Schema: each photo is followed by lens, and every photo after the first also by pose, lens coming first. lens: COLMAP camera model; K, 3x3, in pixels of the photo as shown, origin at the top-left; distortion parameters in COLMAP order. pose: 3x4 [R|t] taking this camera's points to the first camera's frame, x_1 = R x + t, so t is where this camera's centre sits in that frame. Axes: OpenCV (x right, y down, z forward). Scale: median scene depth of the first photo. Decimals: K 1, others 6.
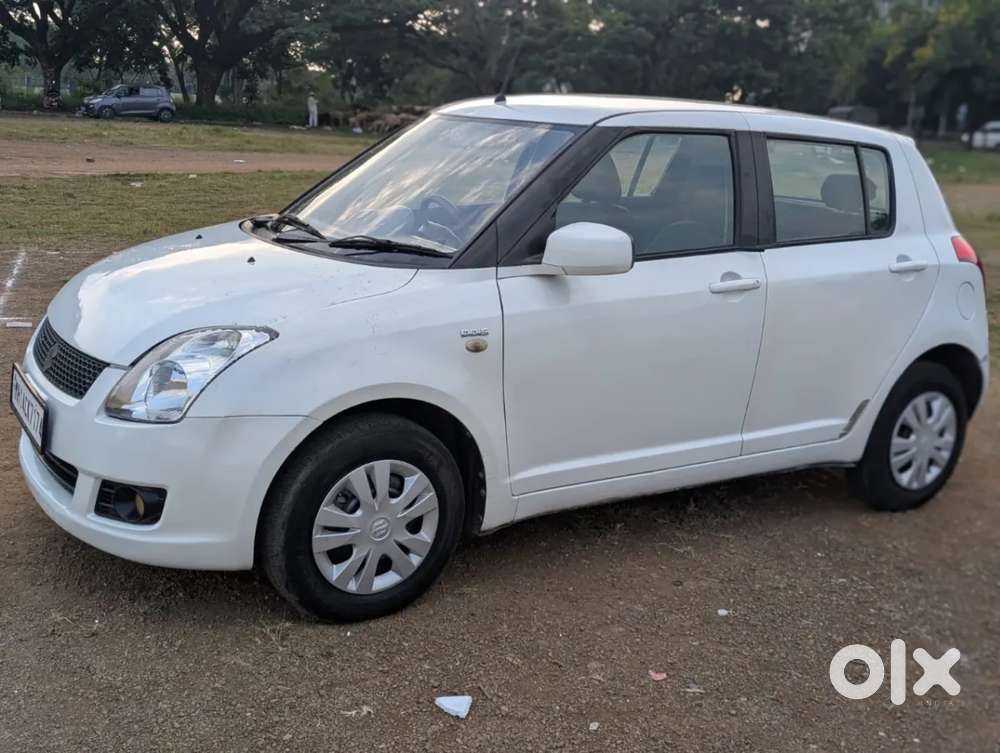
lens RADIAL K [[1103.8, 0, 502.2], [0, 1103.8, 372.7], [0, 0, 1]] dist [0.017952, 0.000000]
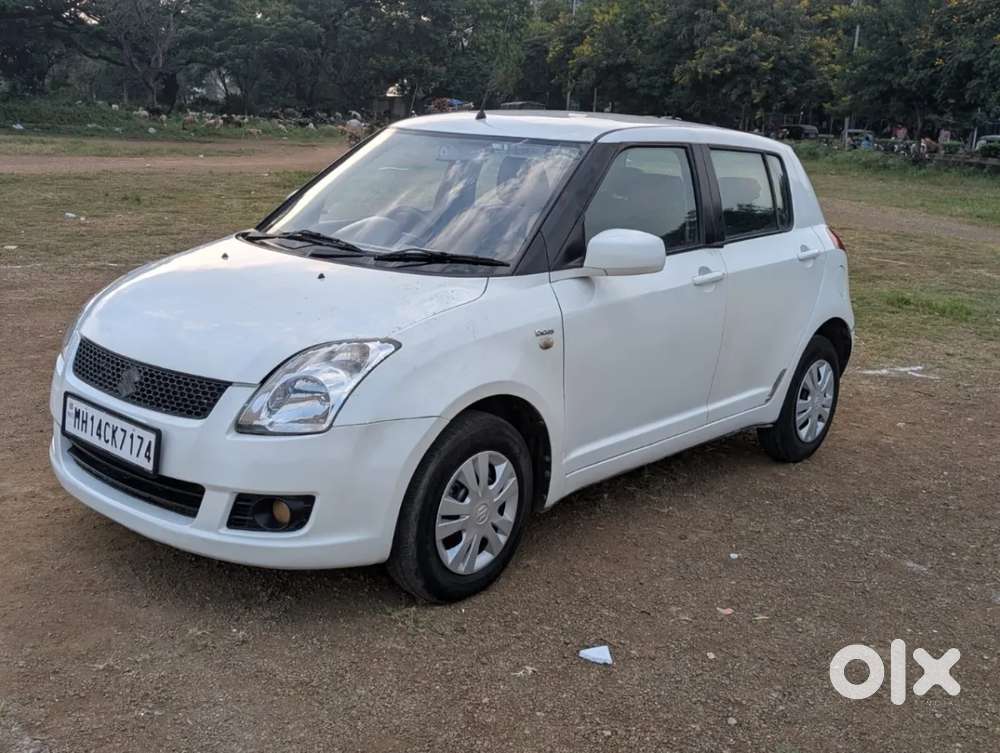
lens RADIAL K [[1103.8, 0, 483.0], [0, 1103.8, 401.0], [0, 0, 1]] dist [0.017952, 0.000000]
pose [[0.958818, -0.078915, 0.272836, -0.363863], [0.070546, 0.996692, 0.040364, -0.014490], [-0.275119, -0.019454, 0.961213, -0.056381]]
